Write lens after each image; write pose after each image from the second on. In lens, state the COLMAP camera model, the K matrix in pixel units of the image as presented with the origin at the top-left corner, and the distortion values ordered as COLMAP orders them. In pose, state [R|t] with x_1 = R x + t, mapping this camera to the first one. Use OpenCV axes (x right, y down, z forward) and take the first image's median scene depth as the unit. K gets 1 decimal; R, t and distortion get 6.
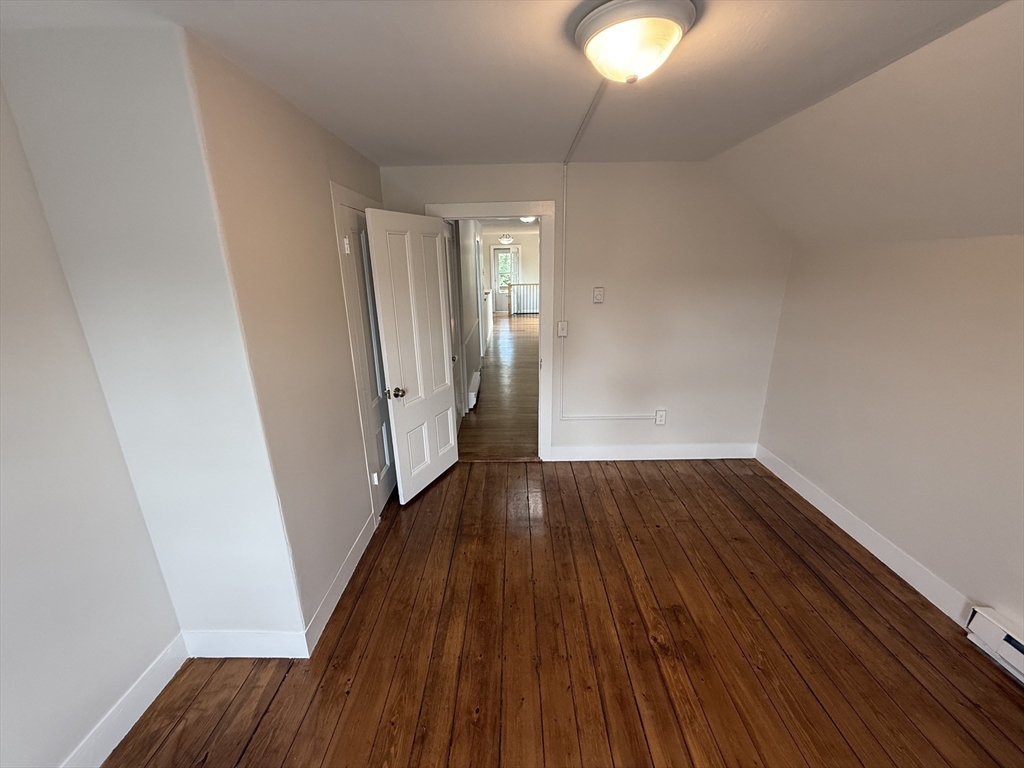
lens RADIAL K [[406.4, 0, 512.0], [0, 406.4, 384.0], [0, 0, 1]] dist [0.000622, -0.000019]
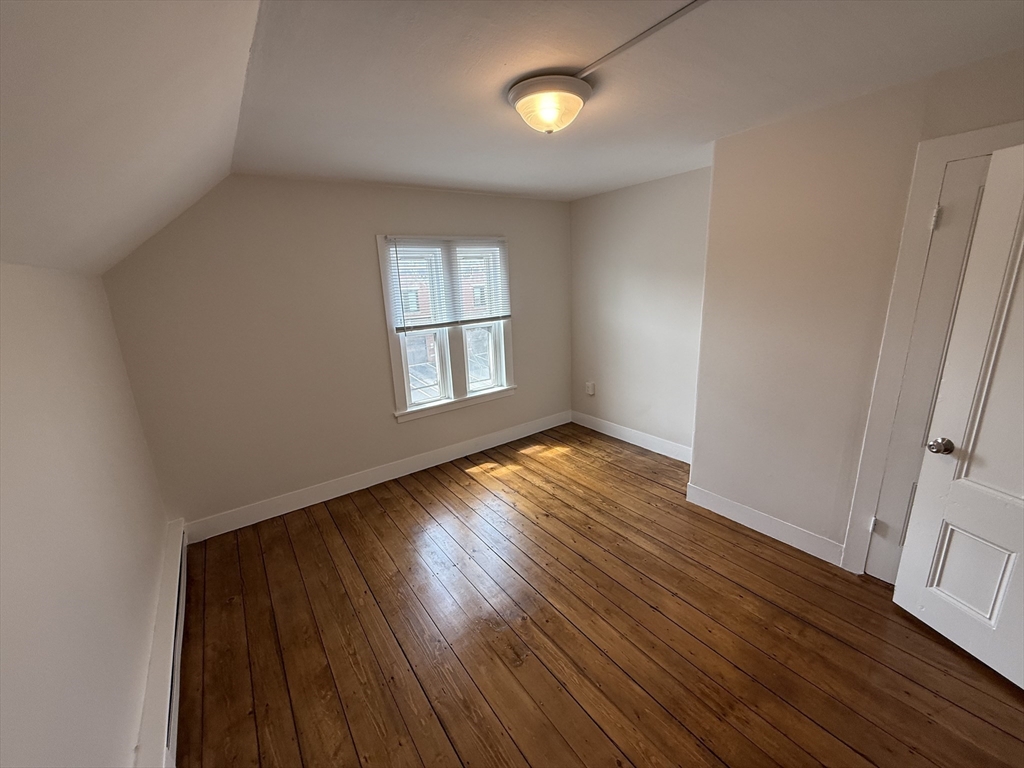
lens RADIAL K [[406.4, 0, 512.0], [0, 406.4, 384.0], [0, 0, 1]] dist [0.000622, -0.000019]
pose [[-0.803162, 0.202989, -0.560113, 0.763416], [-0.112156, 0.871837, 0.476782, -0.375169], [0.585109, 0.445753, -0.677460, 1.283641]]
